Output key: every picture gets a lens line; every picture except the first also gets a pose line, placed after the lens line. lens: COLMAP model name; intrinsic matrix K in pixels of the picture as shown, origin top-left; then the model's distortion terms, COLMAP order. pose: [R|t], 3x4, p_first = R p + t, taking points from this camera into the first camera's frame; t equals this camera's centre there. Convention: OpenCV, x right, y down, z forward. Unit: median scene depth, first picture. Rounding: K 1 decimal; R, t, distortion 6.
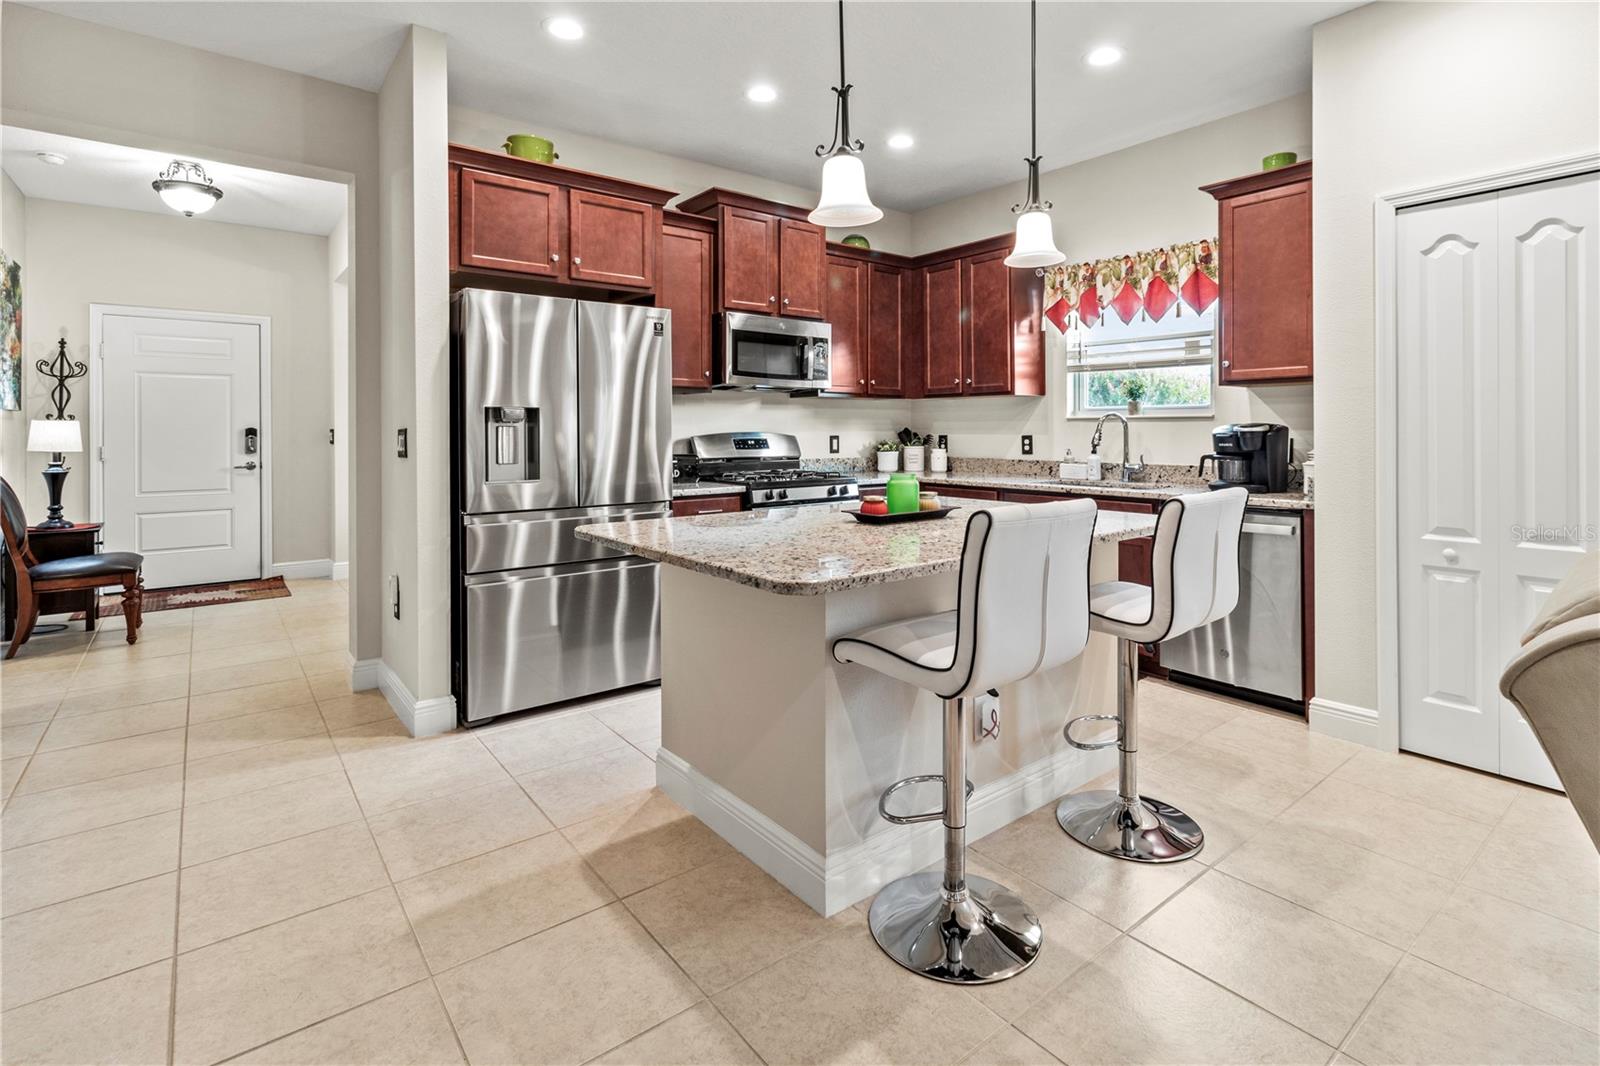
lens RADIAL K [[766.4, 0, 822.1], [0, 766.4, 424.5], [0, 0, 1]] dist [0.003717, -0.000006]
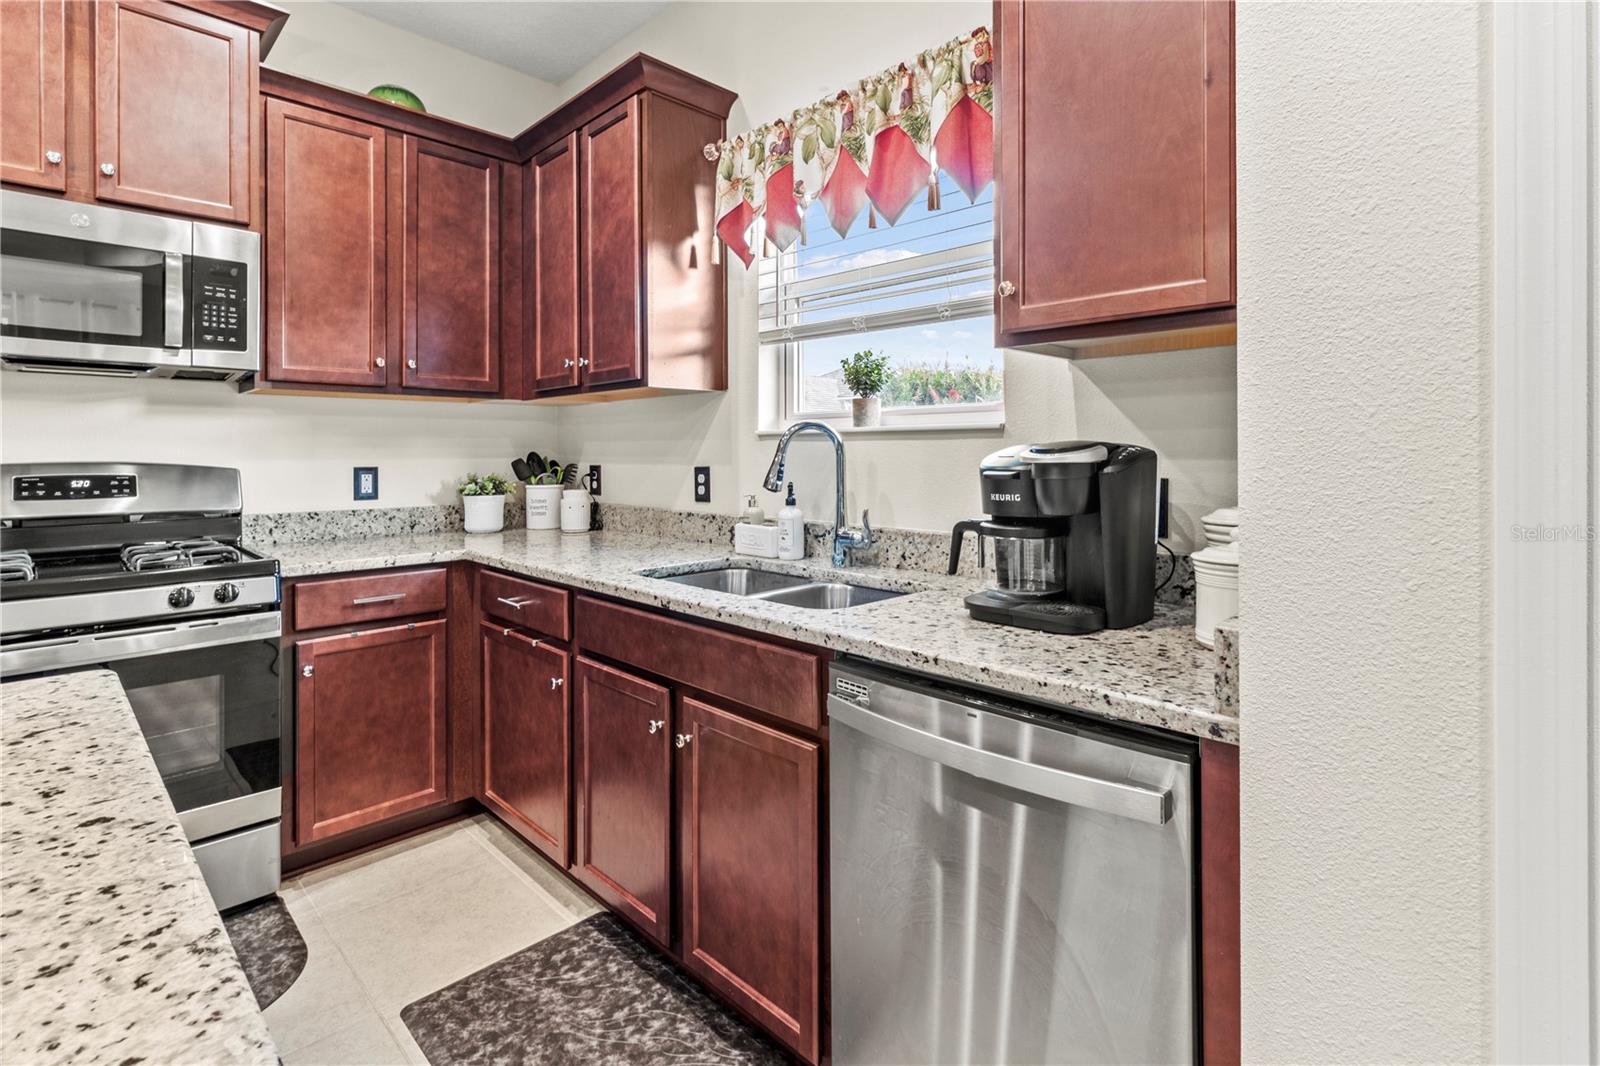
lens RADIAL K [[759.5, 0, 823.6], [0, 759.5, 450.5], [0, 0, 1]] dist [-0.002041, 0.000128]
pose [[0.992121, 0.000253, 0.125281, 0.317121], [-0.000602, 0.999996, 0.002744, 0.001497], [-0.125279, -0.002798, 0.992118, 0.517355]]
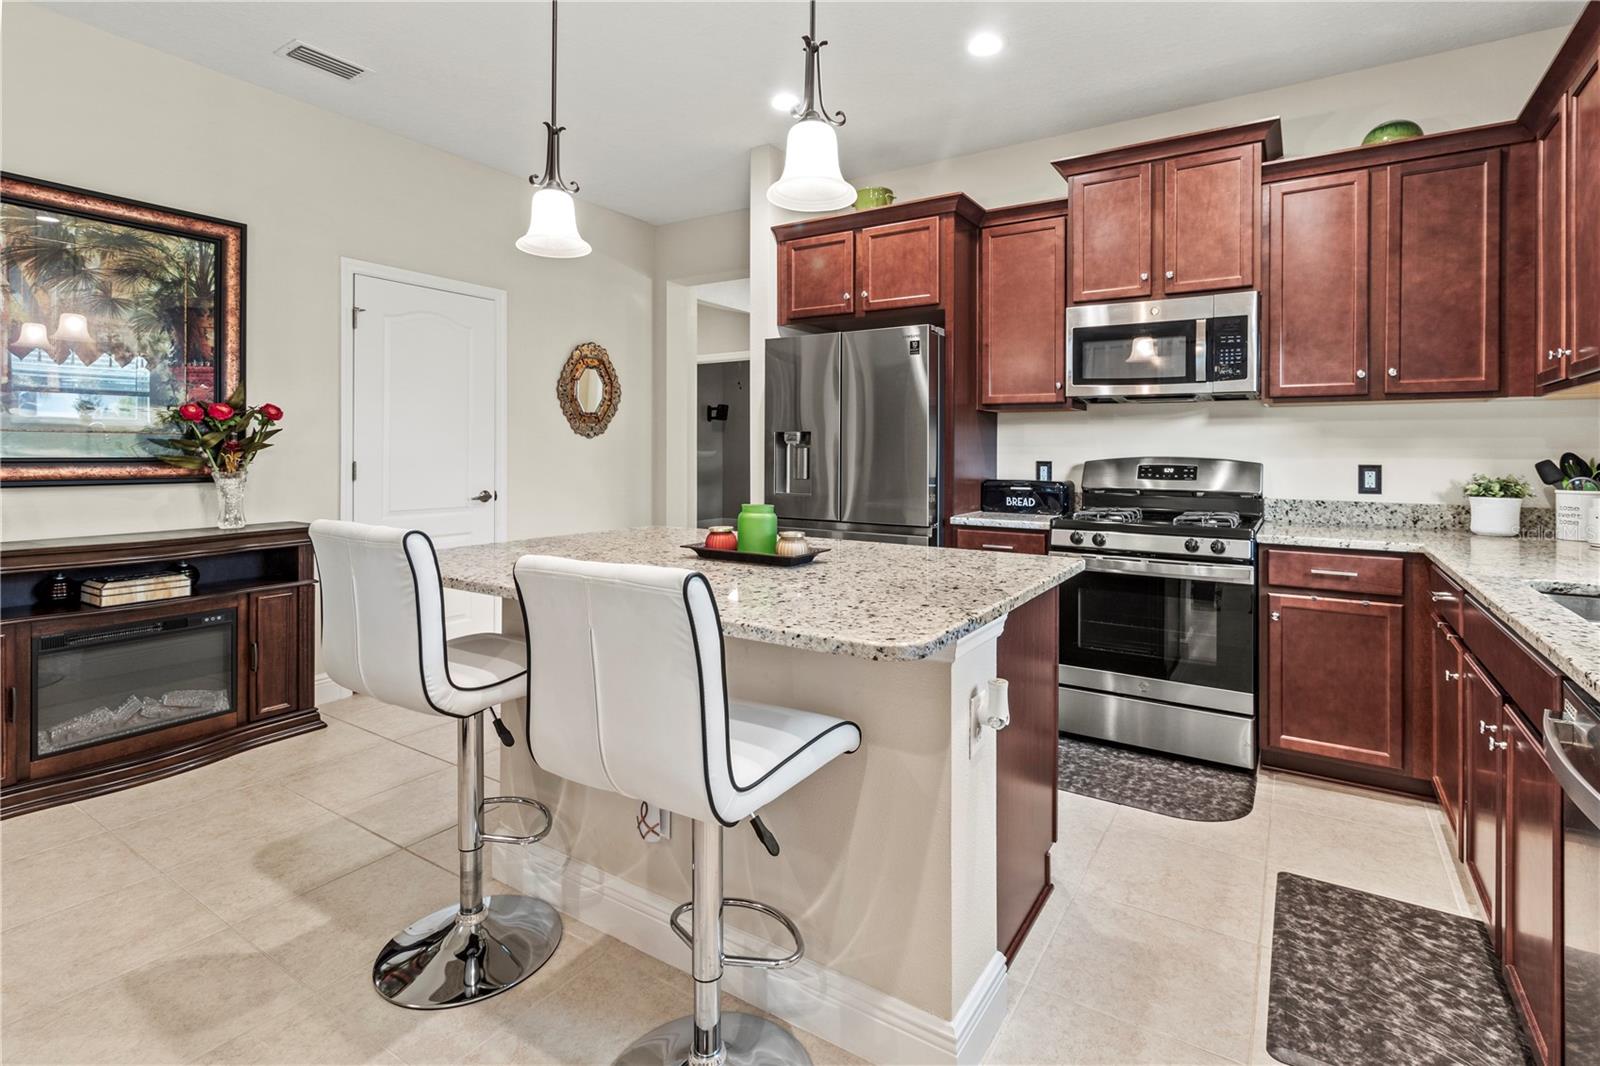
lens RADIAL K [[759.5, 0, 823.6], [0, 759.5, 450.5], [0, 0, 1]] dist [-0.002041, 0.000128]
pose [[0.327889, 0.004157, -0.944707, 0.526321], [-0.000306, 0.999991, 0.004294, 0.000752], [0.944716, -0.001118, 0.327887, 0.468457]]
